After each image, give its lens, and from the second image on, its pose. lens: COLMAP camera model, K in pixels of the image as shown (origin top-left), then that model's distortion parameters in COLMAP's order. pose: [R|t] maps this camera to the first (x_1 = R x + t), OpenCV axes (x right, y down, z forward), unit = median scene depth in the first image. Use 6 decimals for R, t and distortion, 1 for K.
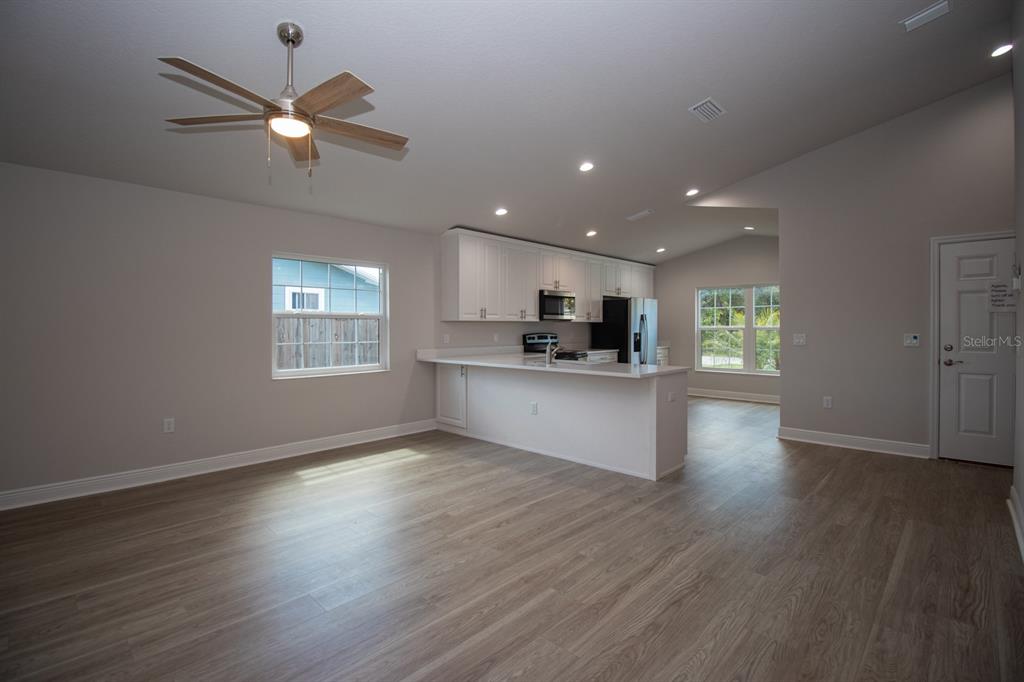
lens RADIAL K [[474.1, 0, 514.2], [0, 474.1, 331.1], [0, 0, 1]] dist [-0.003204, -0.010263]
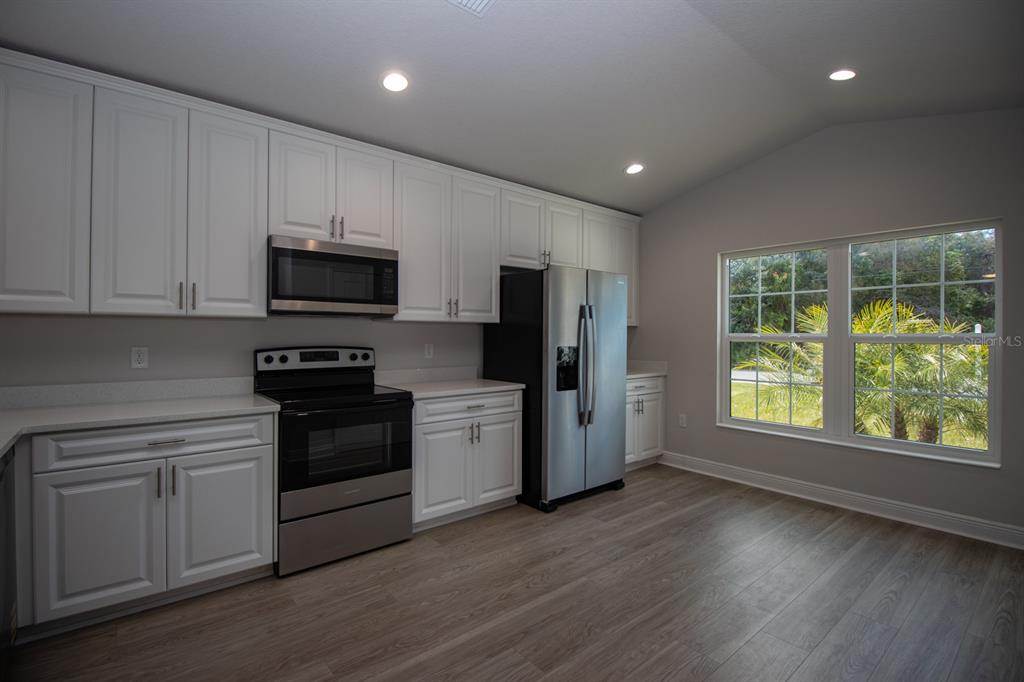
lens RADIAL K [[474.1, 0, 507.4], [0, 474.1, 335.2], [0, 0, 1]] dist [-0.003204, -0.010263]
pose [[0.992846, 0.005846, -0.119256, 0.261719], [-0.006656, 0.999957, -0.006395, -0.003793], [0.119213, 0.007143, 0.992843, 0.570520]]
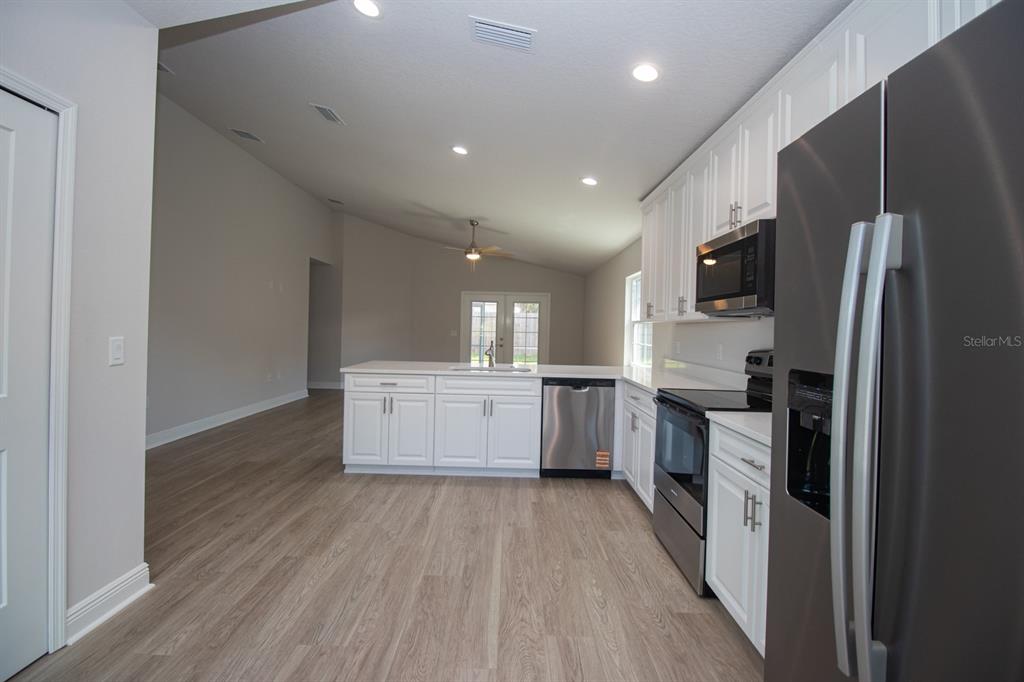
lens RADIAL K [[474.1, 0, 507.9], [0, 474.1, 331.0], [0, 0, 1]] dist [-0.003204, -0.010263]
pose [[-0.726171, -0.012979, -0.687391, 0.429848], [-0.026299, 0.999614, 0.008909, -0.007246], [0.687011, 0.024547, -0.726233, 1.060118]]
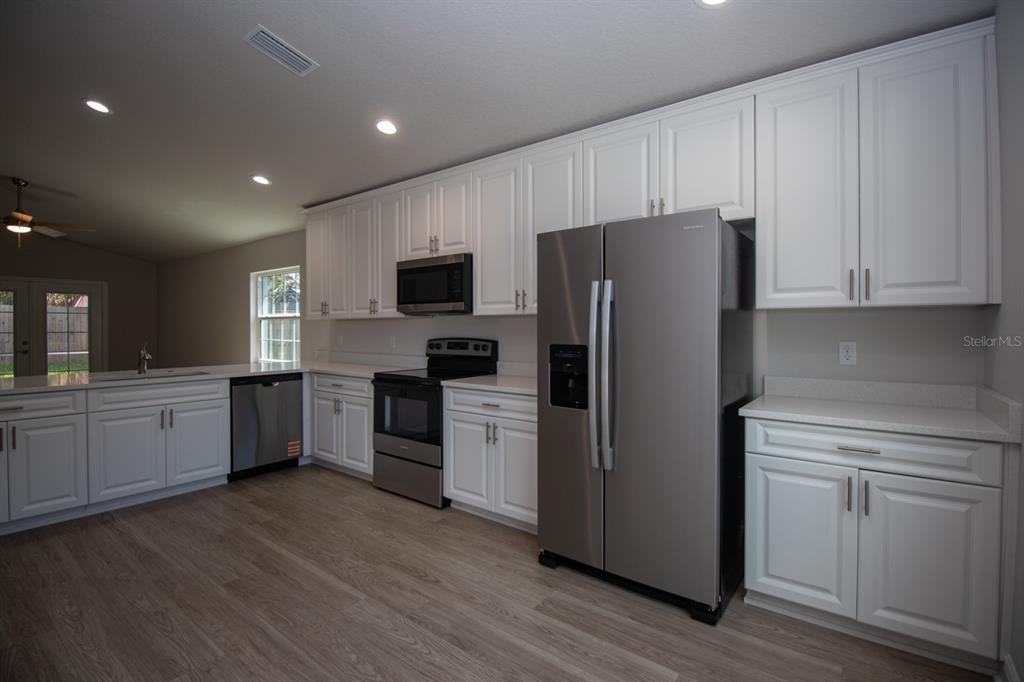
lens RADIAL K [[474.1, 0, 505.7], [0, 474.1, 331.4], [0, 0, 1]] dist [-0.003204, -0.010263]
pose [[0.101620, 0.008585, -0.994786, 0.569207], [-0.004025, 0.999958, 0.008219, -0.007044], [0.994815, 0.003169, 0.101650, 0.949074]]
